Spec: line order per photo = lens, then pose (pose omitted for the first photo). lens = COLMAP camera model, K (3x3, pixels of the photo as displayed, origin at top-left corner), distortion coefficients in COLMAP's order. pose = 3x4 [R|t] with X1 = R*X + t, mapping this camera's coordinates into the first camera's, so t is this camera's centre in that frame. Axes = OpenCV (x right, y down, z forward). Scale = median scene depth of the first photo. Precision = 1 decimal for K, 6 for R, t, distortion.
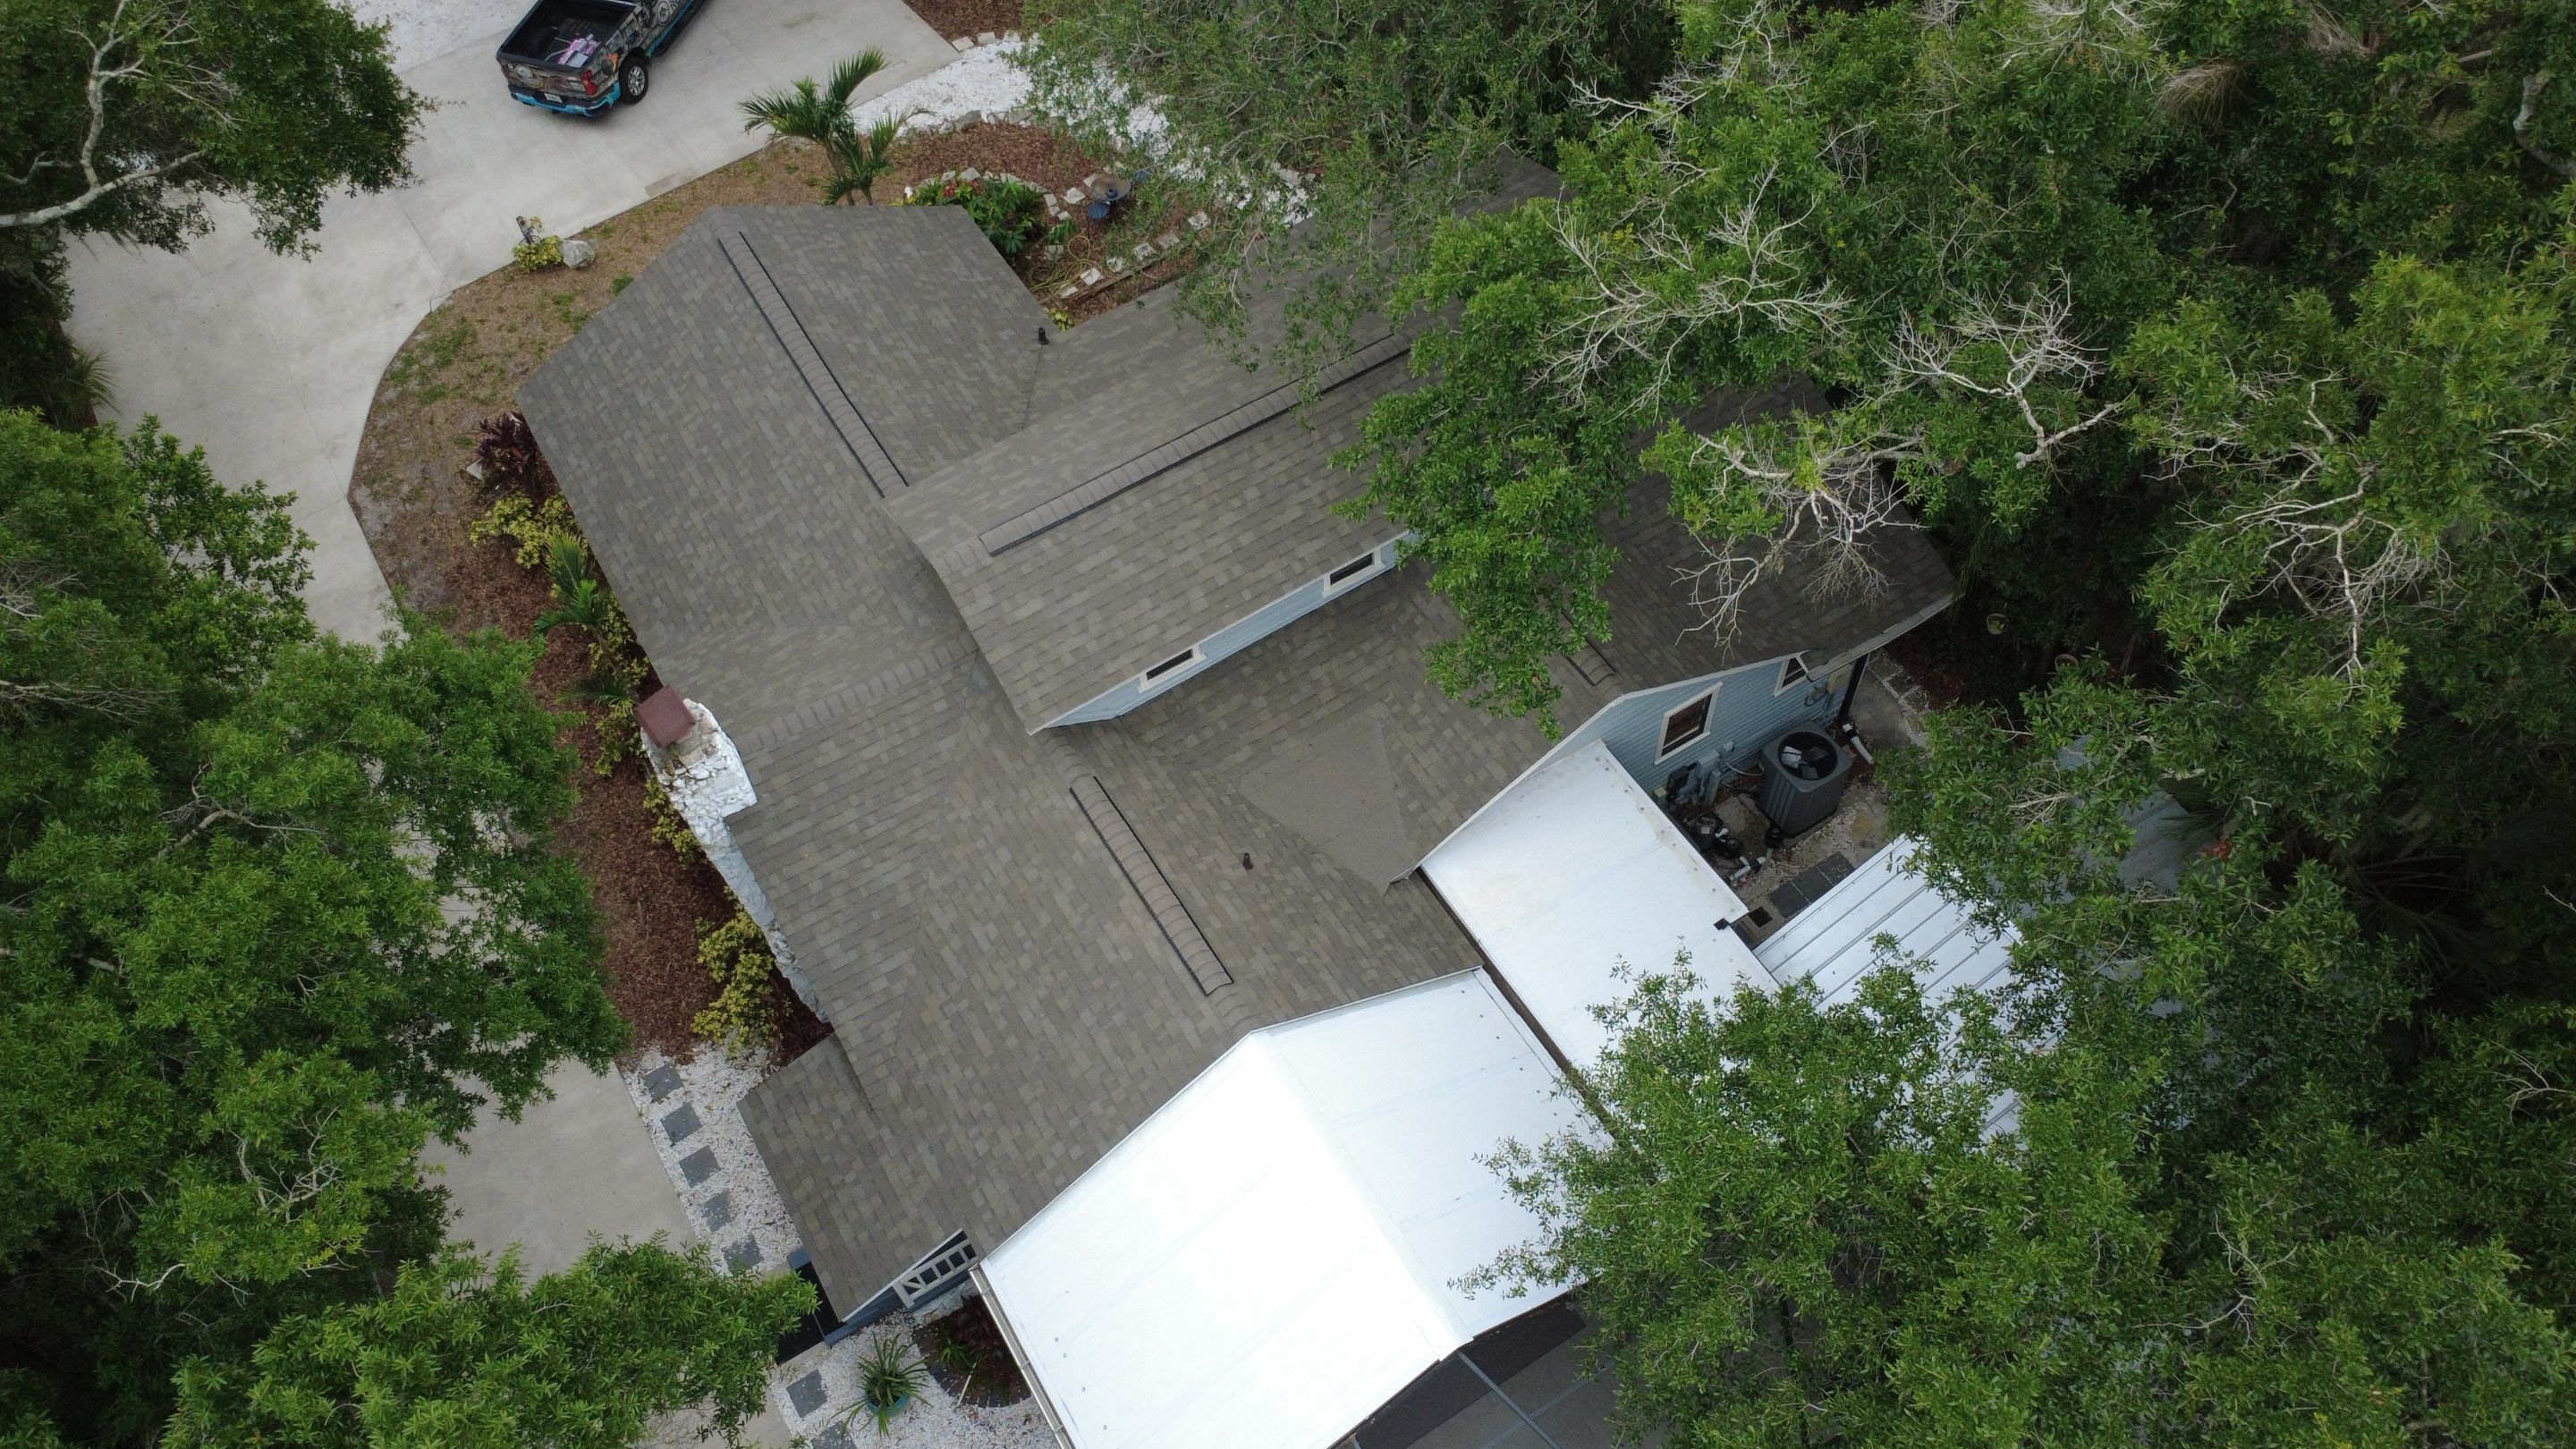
lens RADIAL K [[1876.5, 0, 1279.5], [0, 1876.5, 726.2], [0, 0, 1]] dist [-0.001713, 0.004206]
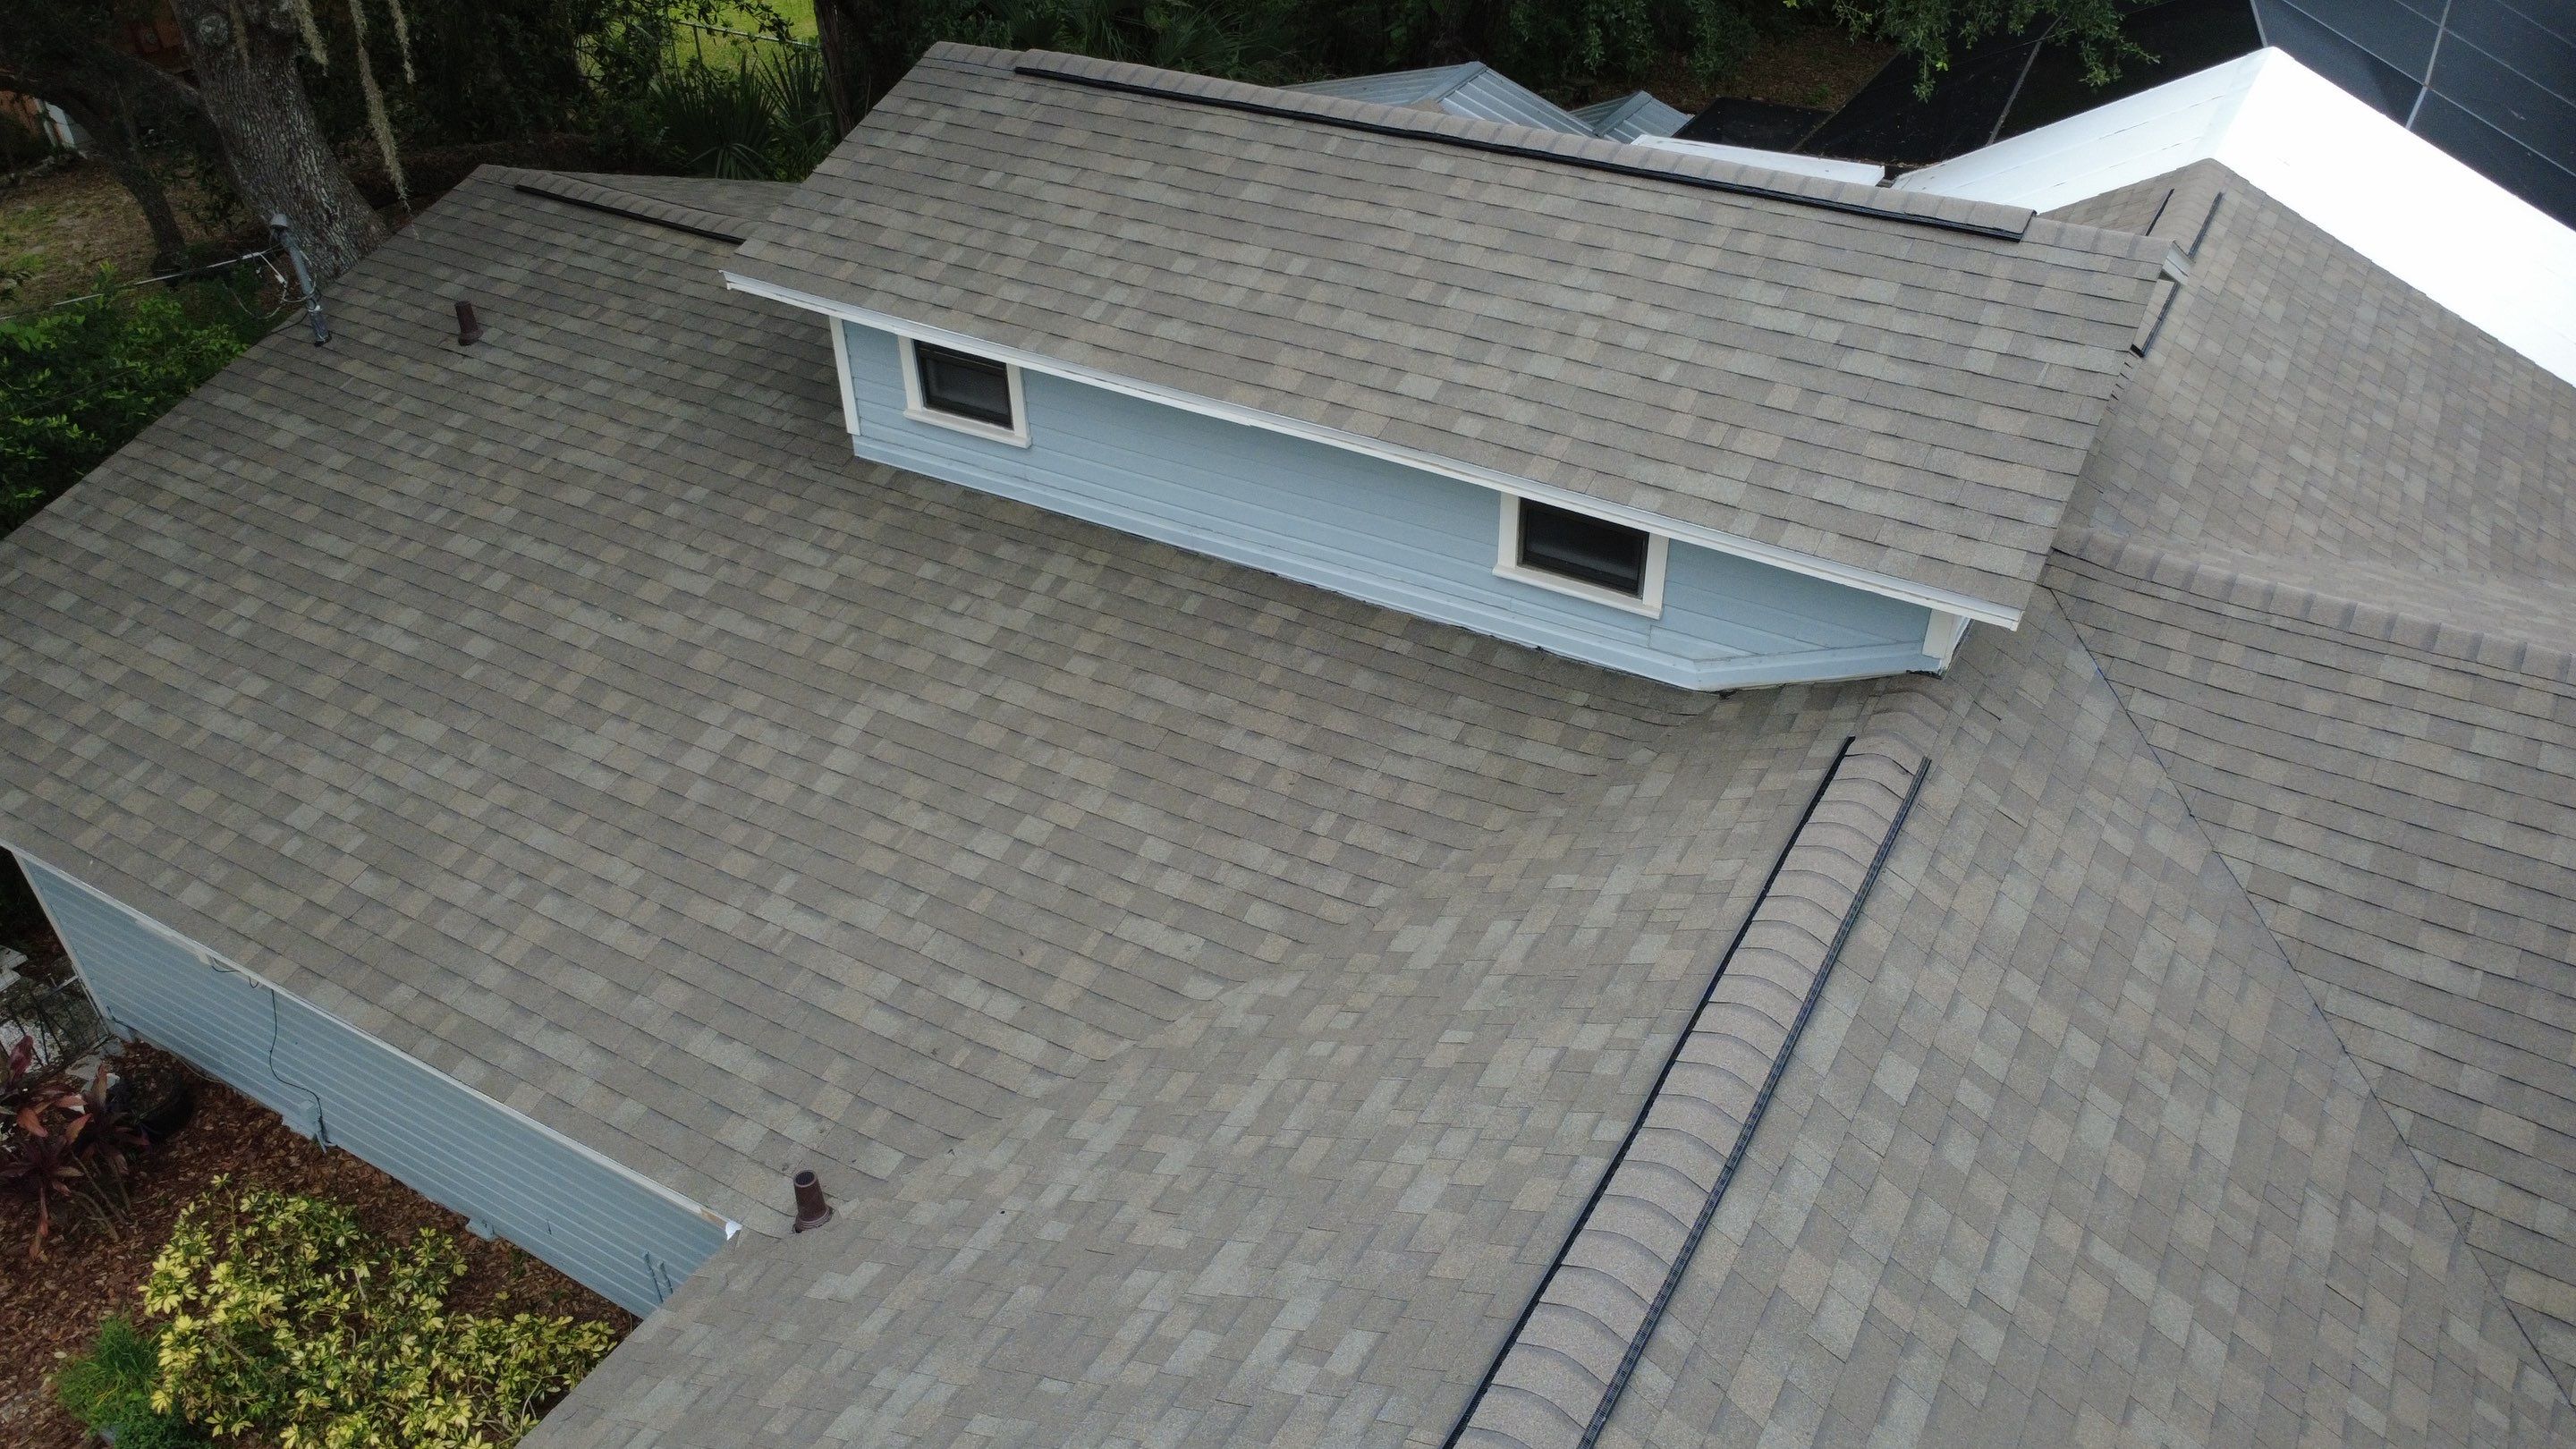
lens RADIAL K [[1876.5, 0, 1284.2], [0, 1876.5, 723.8], [0, 0, 1]] dist [-0.001713, 0.004206]
pose [[-0.474424, -0.461461, 0.749650, -0.380798], [0.749327, 0.235221, 0.619015, -0.388247], [-0.461985, 0.855409, 0.234191, 0.936131]]
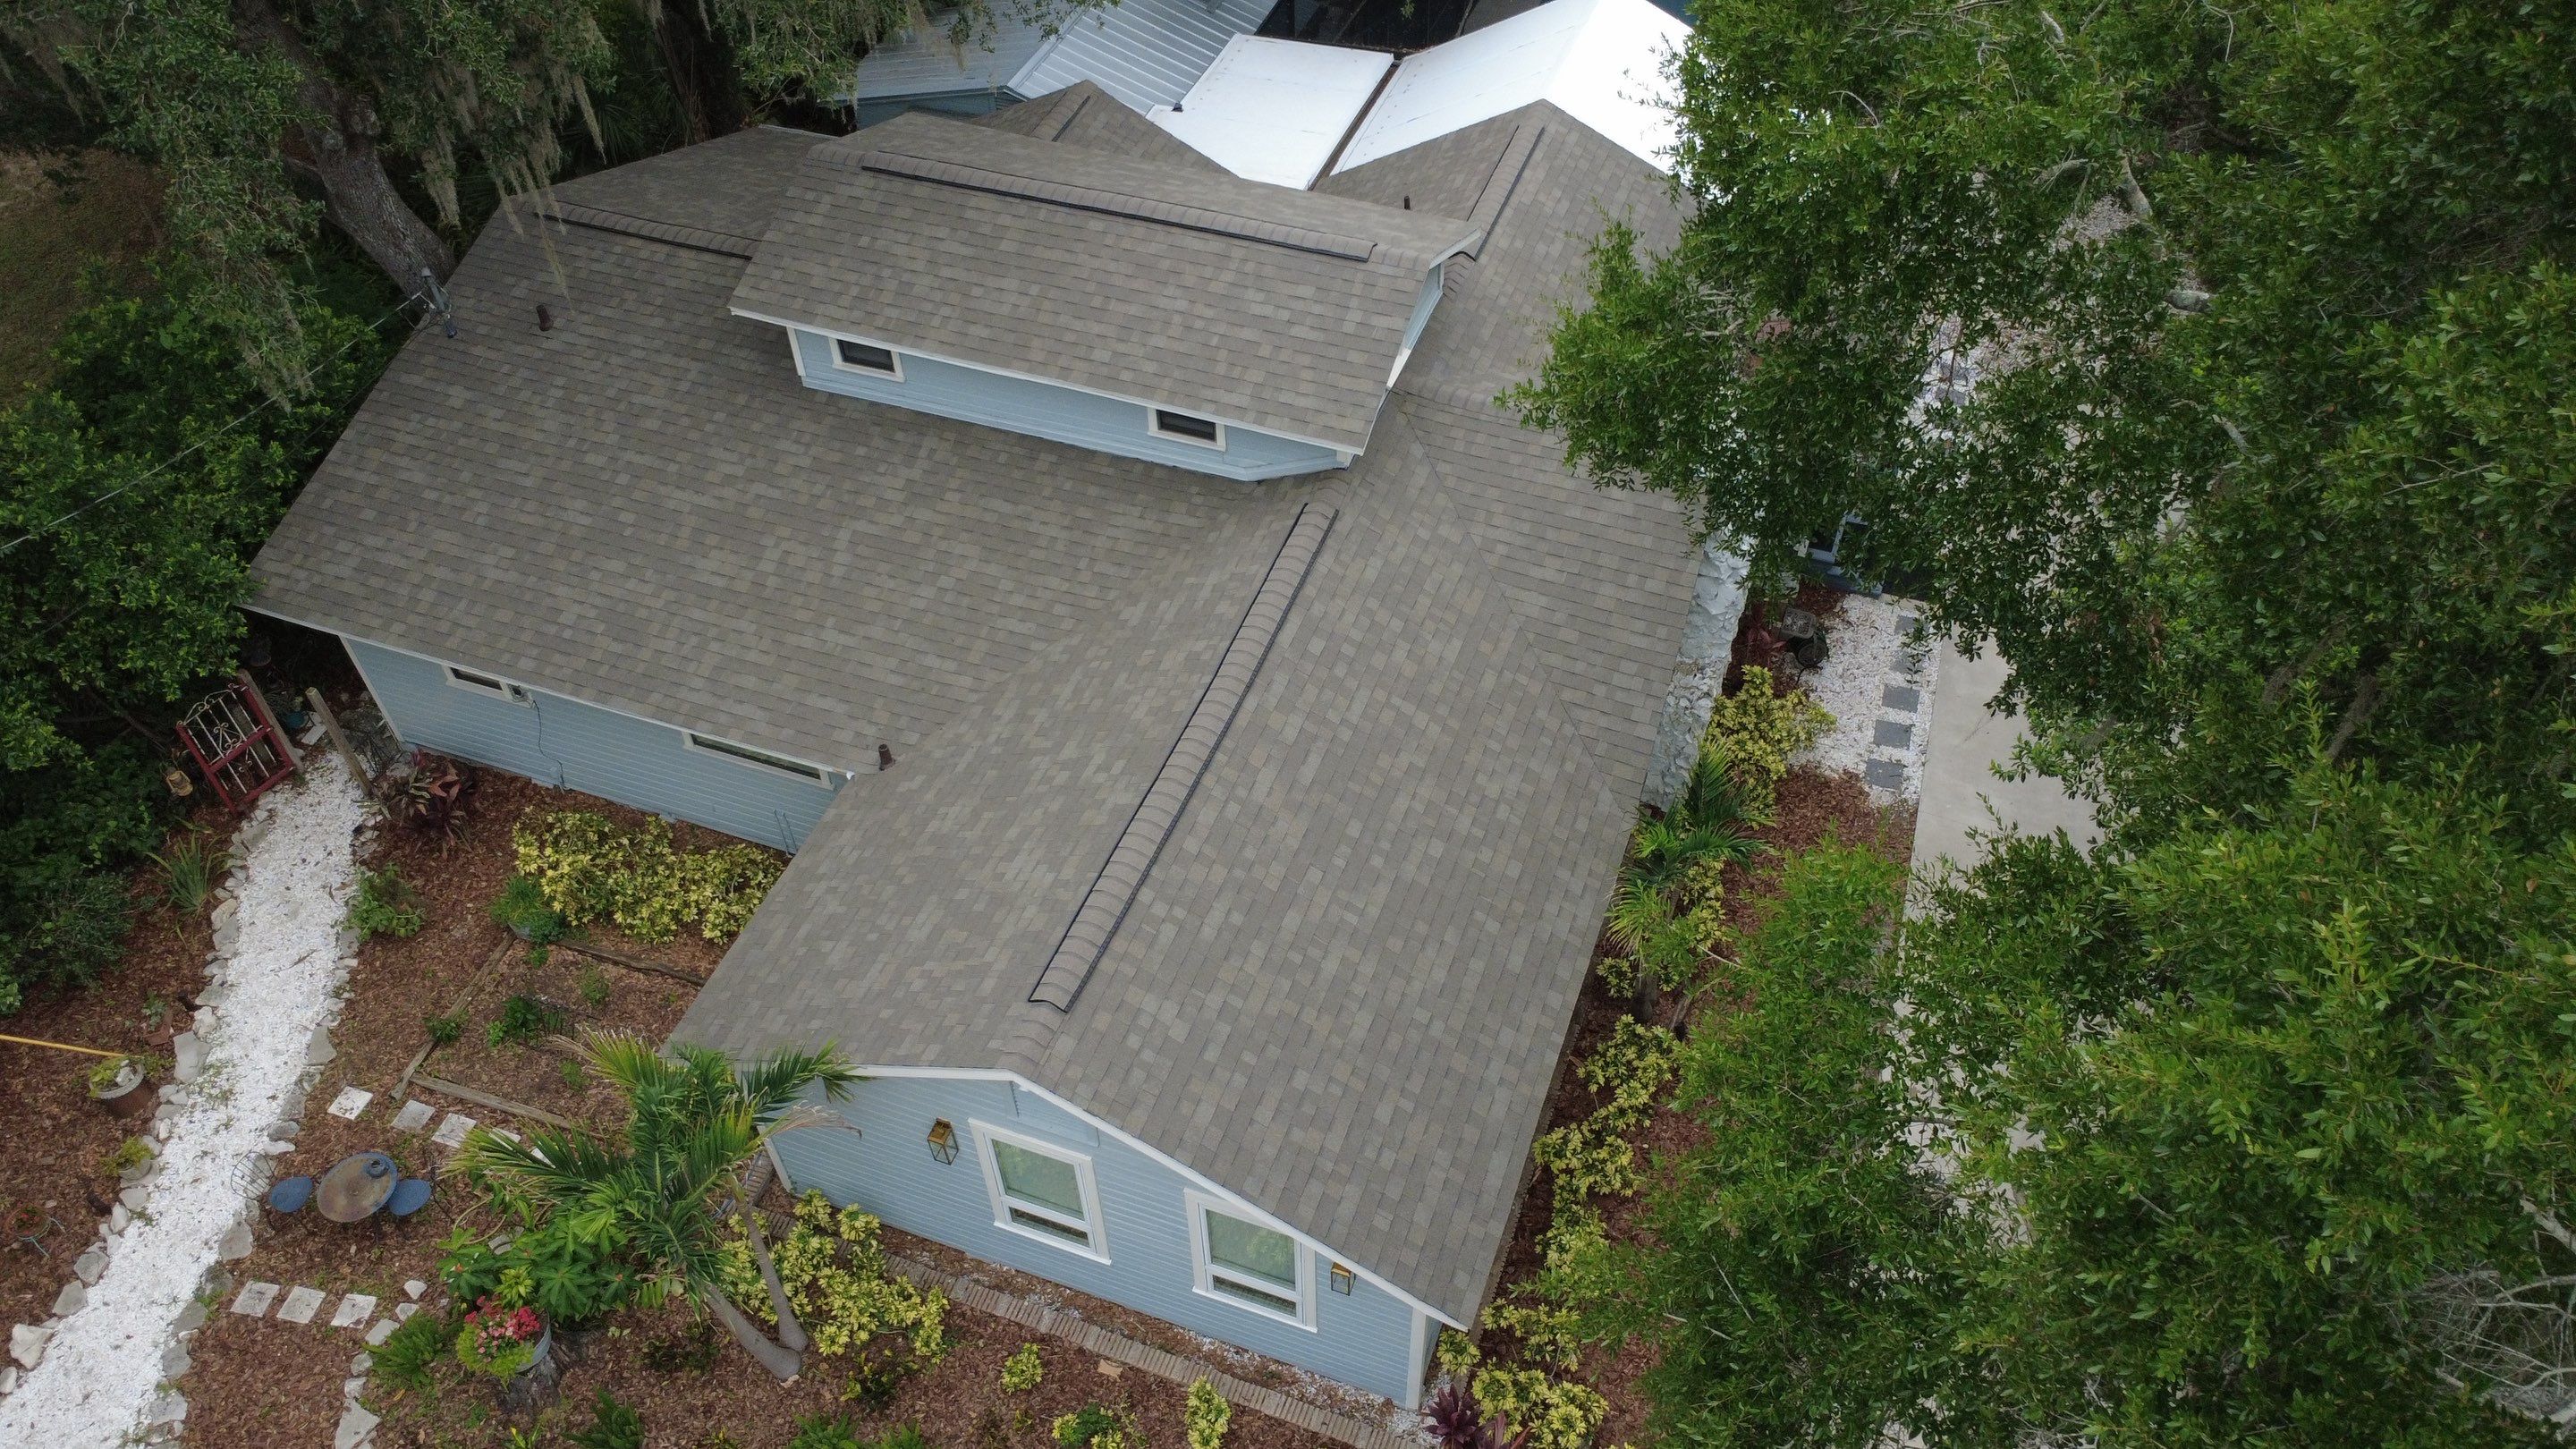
lens RADIAL K [[1876.5, 0, 1286.8], [0, 1876.5, 722.8], [0, 0, 1]] dist [-0.001713, 0.004206]
pose [[-0.620114, -0.526258, 0.581817, -0.666027], [0.677456, 0.014779, 0.735415, -0.672072], [-0.395617, 0.850196, 0.347352, 0.784147]]
